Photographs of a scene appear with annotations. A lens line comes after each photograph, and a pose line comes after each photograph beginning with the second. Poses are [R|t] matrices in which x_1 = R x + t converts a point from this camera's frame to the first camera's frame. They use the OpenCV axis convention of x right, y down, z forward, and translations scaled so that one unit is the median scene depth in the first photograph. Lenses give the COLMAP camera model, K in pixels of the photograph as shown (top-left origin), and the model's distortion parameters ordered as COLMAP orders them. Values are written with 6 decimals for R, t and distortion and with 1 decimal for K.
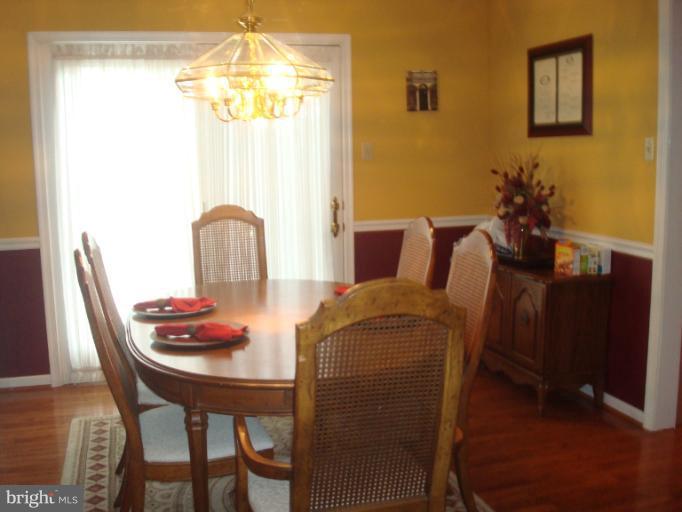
lens RADIAL K [[686.5, 0, 341.0], [0, 686.5, 256.0], [0, 0, 1]] dist [-0.074574, -0.002354]
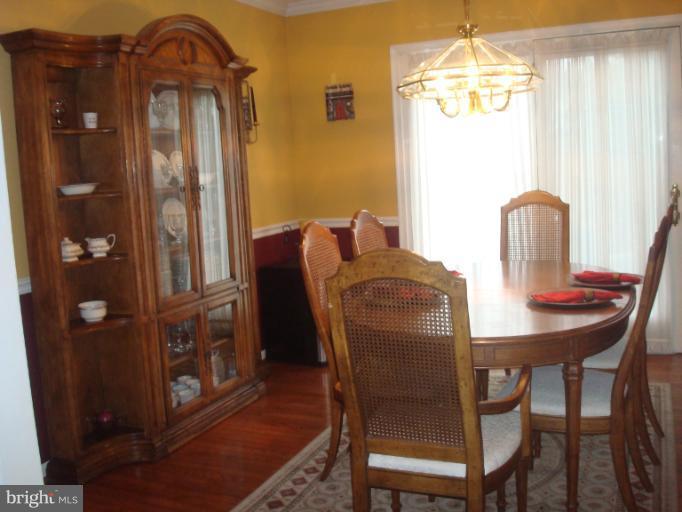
lens RADIAL K [[686.5, 0, 341.0], [0, 686.5, 256.0], [0, 0, 1]] dist [-0.074574, -0.002354]
pose [[0.775933, 0.056606, -0.628270, 0.268944], [-0.043143, 0.998396, 0.036671, 0.001287], [0.629338, -0.001349, 0.777131, -0.010710]]
